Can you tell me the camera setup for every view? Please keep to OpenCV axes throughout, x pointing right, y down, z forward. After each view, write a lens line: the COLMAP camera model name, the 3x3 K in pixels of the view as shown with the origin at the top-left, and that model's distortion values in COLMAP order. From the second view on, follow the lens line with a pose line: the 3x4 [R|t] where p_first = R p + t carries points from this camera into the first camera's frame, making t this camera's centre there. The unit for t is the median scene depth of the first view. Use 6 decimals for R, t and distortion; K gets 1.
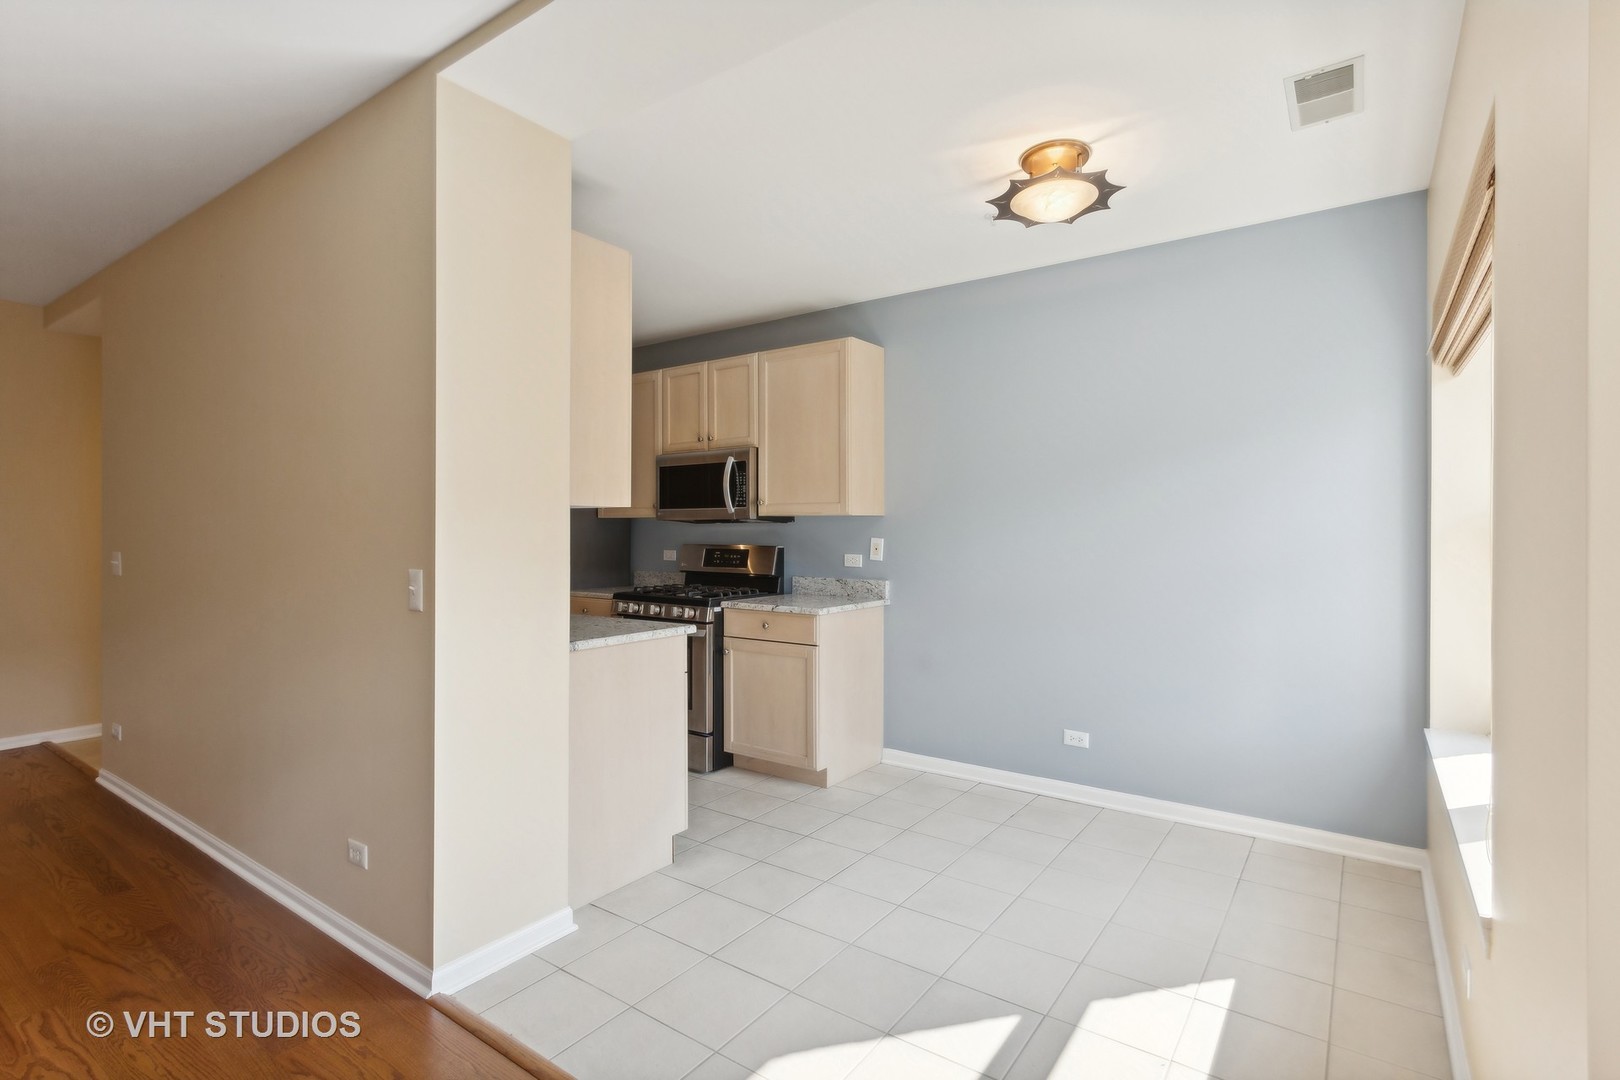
lens RADIAL K [[771.0, 0, 806.4], [0, 771.0, 528.4], [0, 0, 1]] dist [0.010676, -0.000433]
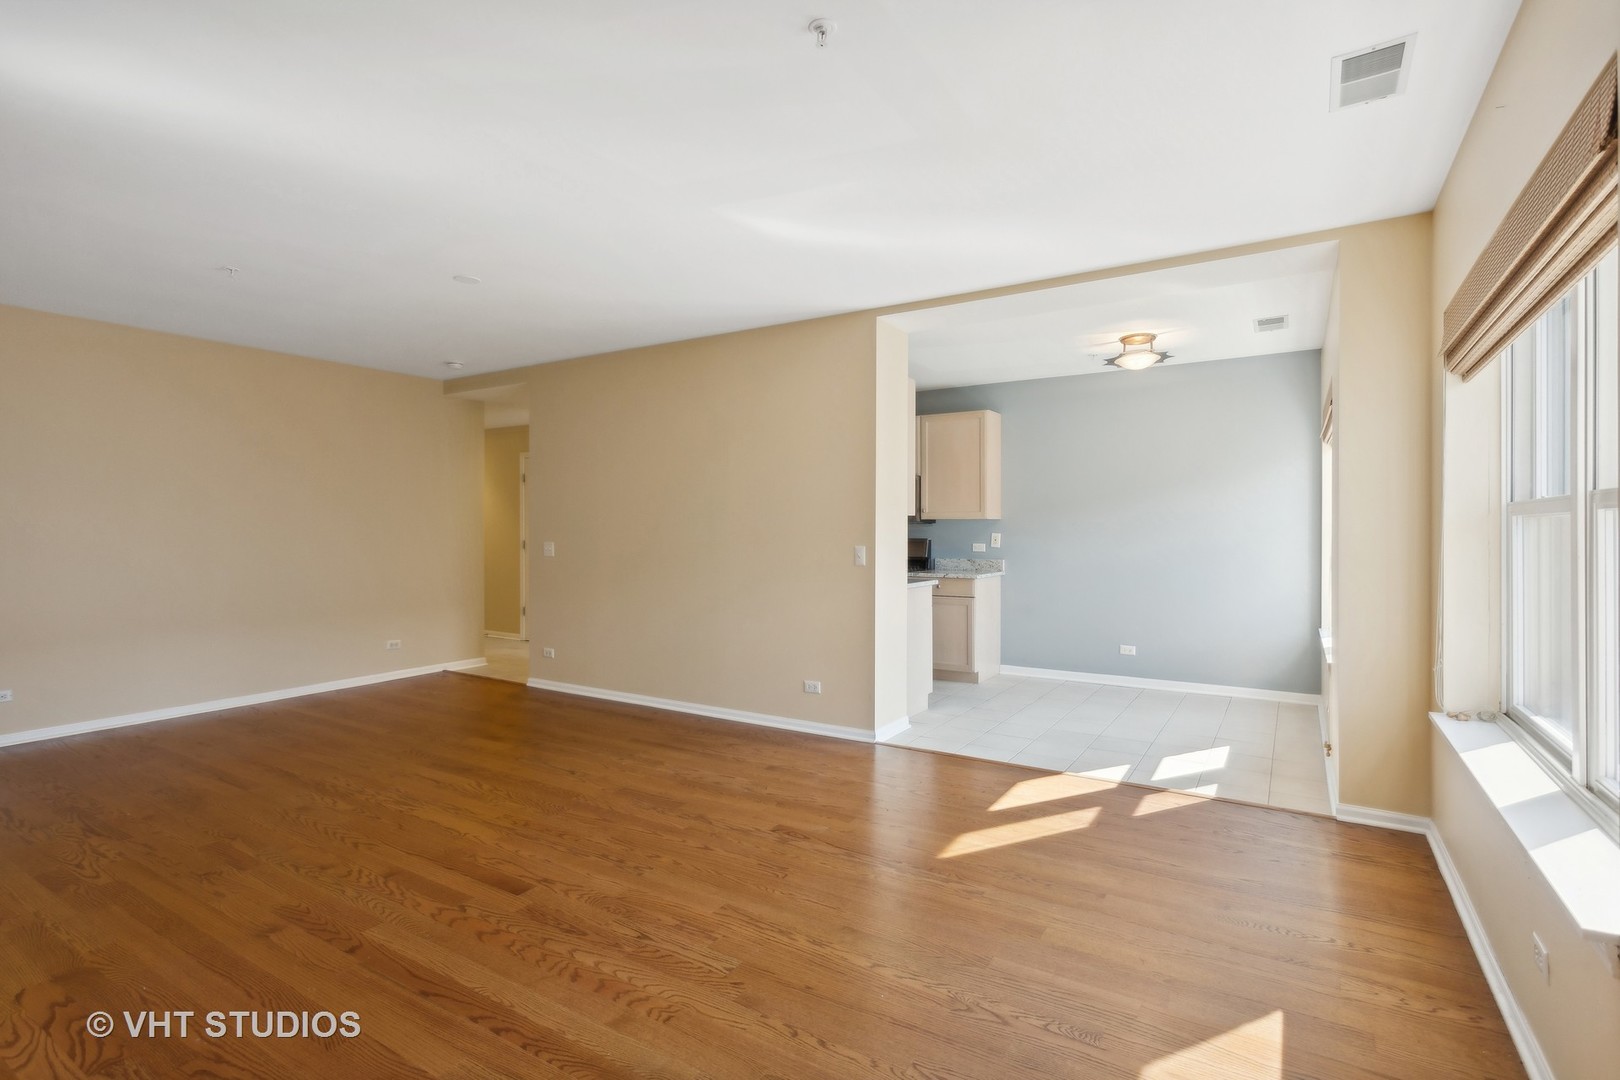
lens RADIAL K [[771.0, 0, 806.4], [0, 771.0, 528.4], [0, 0, 1]] dist [0.010676, -0.000433]
pose [[0.997895, -0.001154, 0.064848, -0.401029], [0.001062, 0.999998, 0.001458, -0.000010], [-0.064849, -0.001386, 0.997894, -0.561259]]
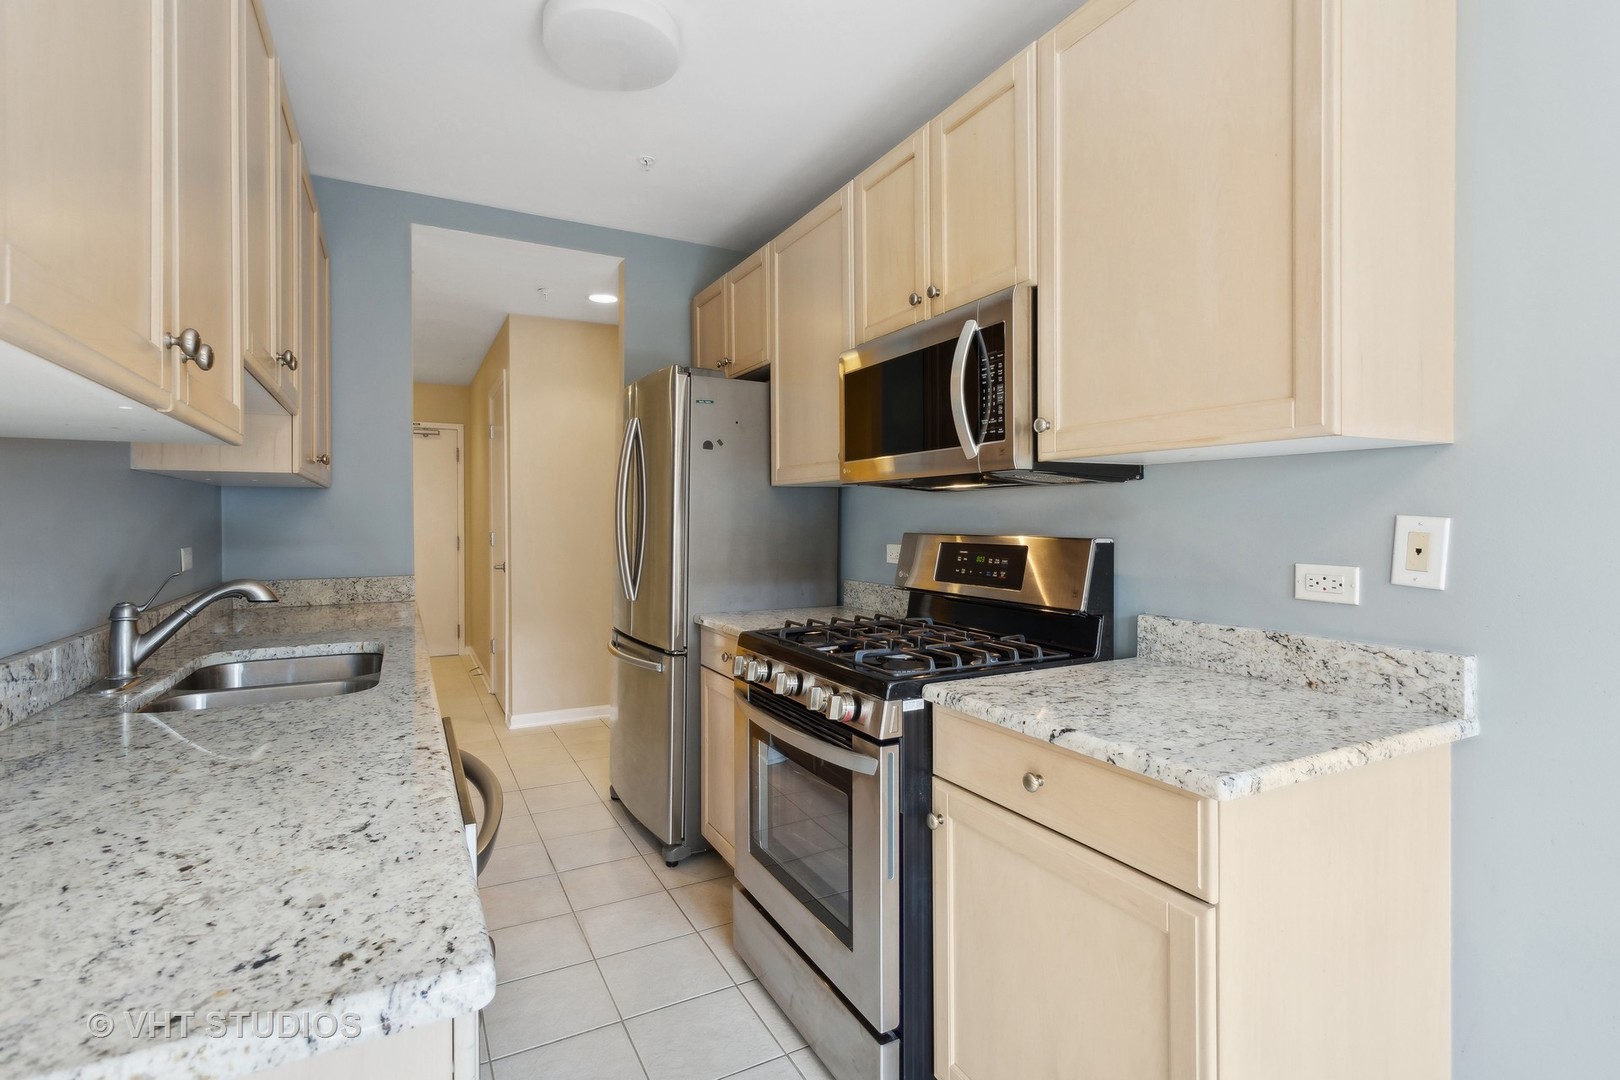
lens RADIAL K [[770.5, 0, 813.8], [0, 770.5, 525.3], [0, 0, 1]] dist [0.001556, -0.000138]
pose [[0.899065, -0.000451, -0.437816, 0.006305], [0.004817, 0.999949, 0.008860, 0.012335], [0.437789, -0.010075, 0.899021, 0.609907]]
